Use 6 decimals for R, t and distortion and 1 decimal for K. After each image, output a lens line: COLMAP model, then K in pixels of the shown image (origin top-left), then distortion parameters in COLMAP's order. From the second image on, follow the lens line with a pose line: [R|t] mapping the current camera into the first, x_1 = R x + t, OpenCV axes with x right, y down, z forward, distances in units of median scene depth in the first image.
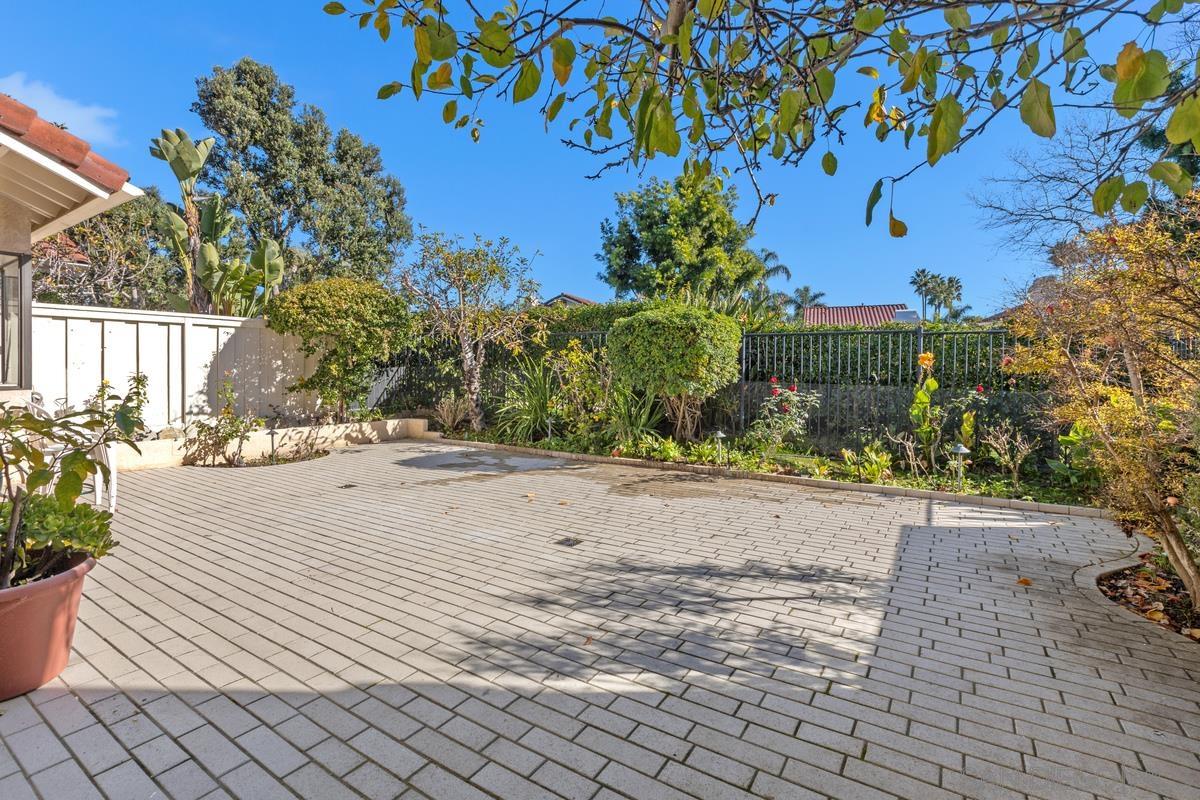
lens RADIAL K [[543.3, 0, 597.8], [0, 543.3, 373.6], [0, 0, 1]] dist [0.004696, -0.002075]
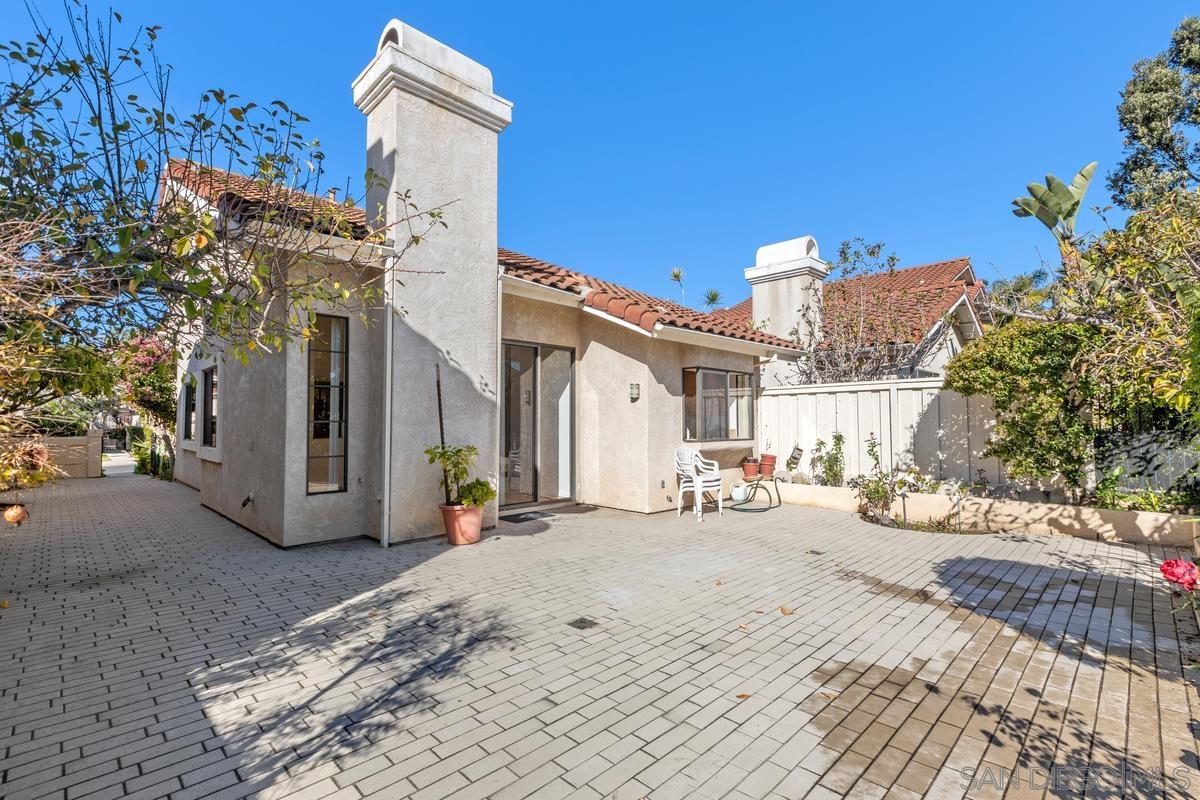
lens RADIAL K [[543.3, 0, 603.1], [0, 543.3, 397.2], [0, 0, 1]] dist [0.004696, -0.002075]
pose [[-0.198048, -0.047881, -0.979022, 1.155046], [-0.002387, 0.998827, -0.048367, -0.047767], [0.980189, -0.007242, -0.197930, 1.606640]]
